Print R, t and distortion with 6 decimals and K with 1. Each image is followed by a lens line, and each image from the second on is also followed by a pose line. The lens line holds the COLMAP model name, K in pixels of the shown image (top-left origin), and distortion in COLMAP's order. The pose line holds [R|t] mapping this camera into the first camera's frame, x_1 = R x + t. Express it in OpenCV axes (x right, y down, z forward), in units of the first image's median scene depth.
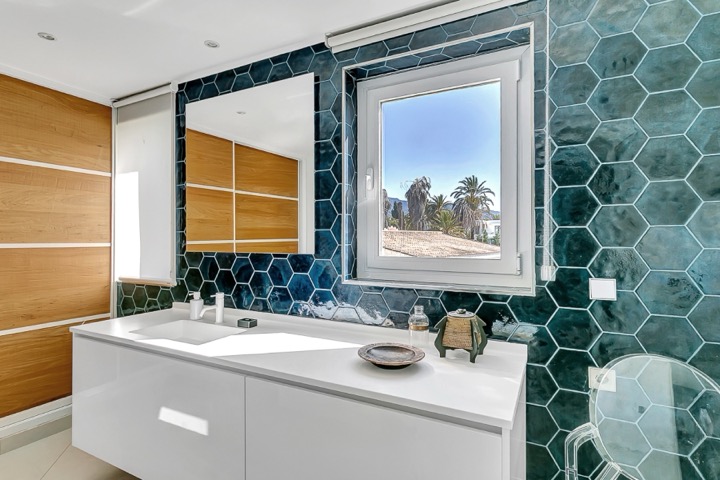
lens RADIAL K [[362.0, 0, 361.1], [0, 362.0, 233.3], [0, 0, 1]] dist [0.001077, 0.000273]
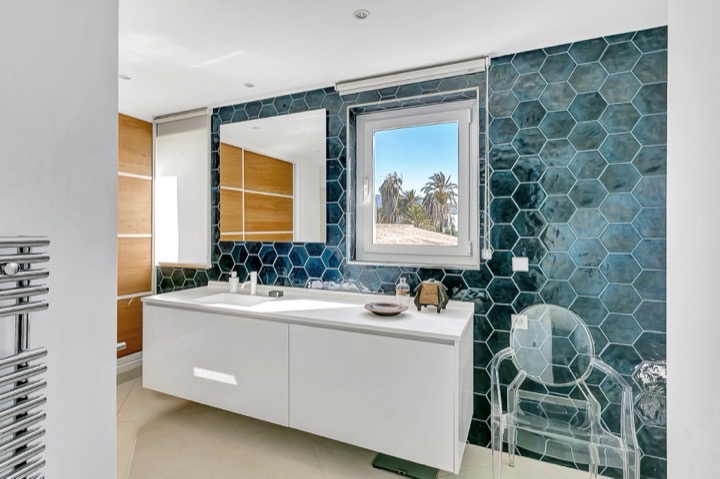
lens RADIAL K [[352.7, 0, 376.5], [0, 352.7, 221.3], [0, 0, 1]] dist [-0.000684, -0.000015]
pose [[0.993118, 0.005924, 0.116965, -0.095034], [-0.004381, 0.999900, -0.013445, -0.004911], [-0.117033, 0.012840, 0.993045, -0.333915]]
